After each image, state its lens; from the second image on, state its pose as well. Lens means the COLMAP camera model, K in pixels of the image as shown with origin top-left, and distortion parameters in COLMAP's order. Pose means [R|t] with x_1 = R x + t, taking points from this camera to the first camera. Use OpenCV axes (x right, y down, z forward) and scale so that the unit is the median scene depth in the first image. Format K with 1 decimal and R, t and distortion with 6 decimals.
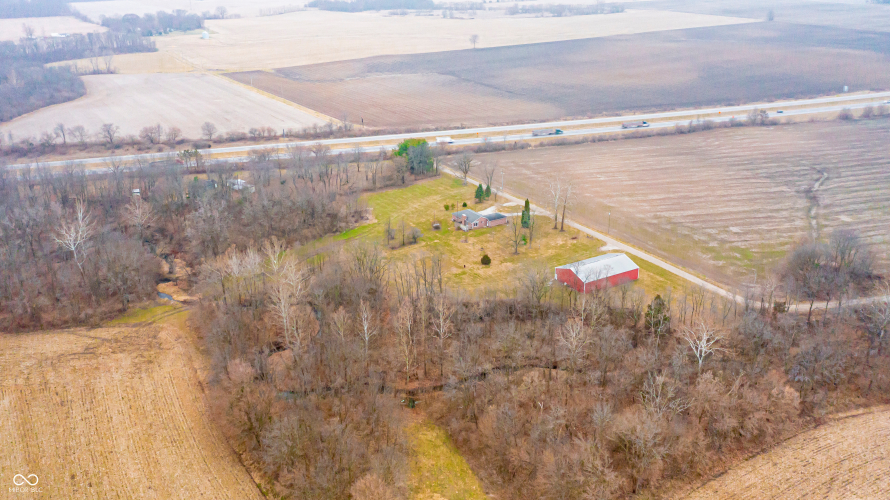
lens RADIAL K [[800.0, 0, 445.0], [0, 800.0, 250.0], [0, 0, 1]] dist [-0.015590, -0.002104]
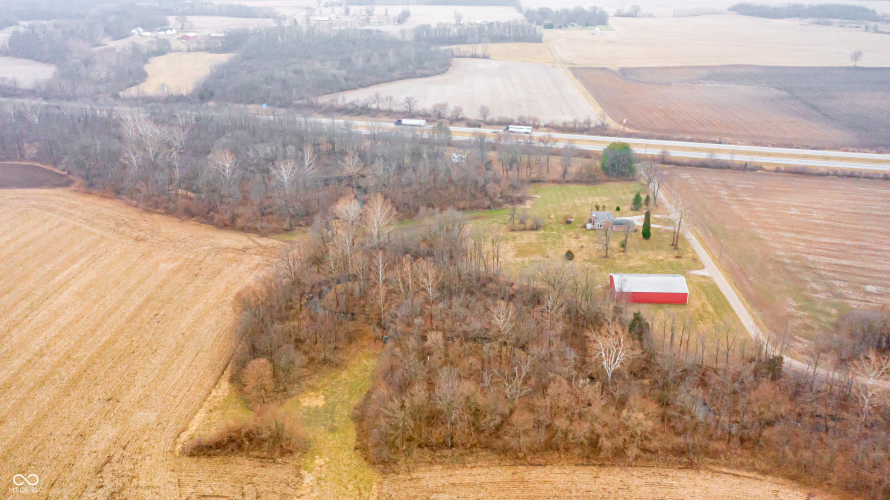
lens RADIAL K [[775.9, 0, 445.0], [0, 775.9, 250.0], [0, 0, 1]] dist [-0.019460, 0.005750]
pose [[0.830039, 0.212245, -0.515740, 0.290308], [-0.204853, 0.976139, 0.072021, -0.023276], [0.518720, 0.045871, 0.853713, 0.004063]]
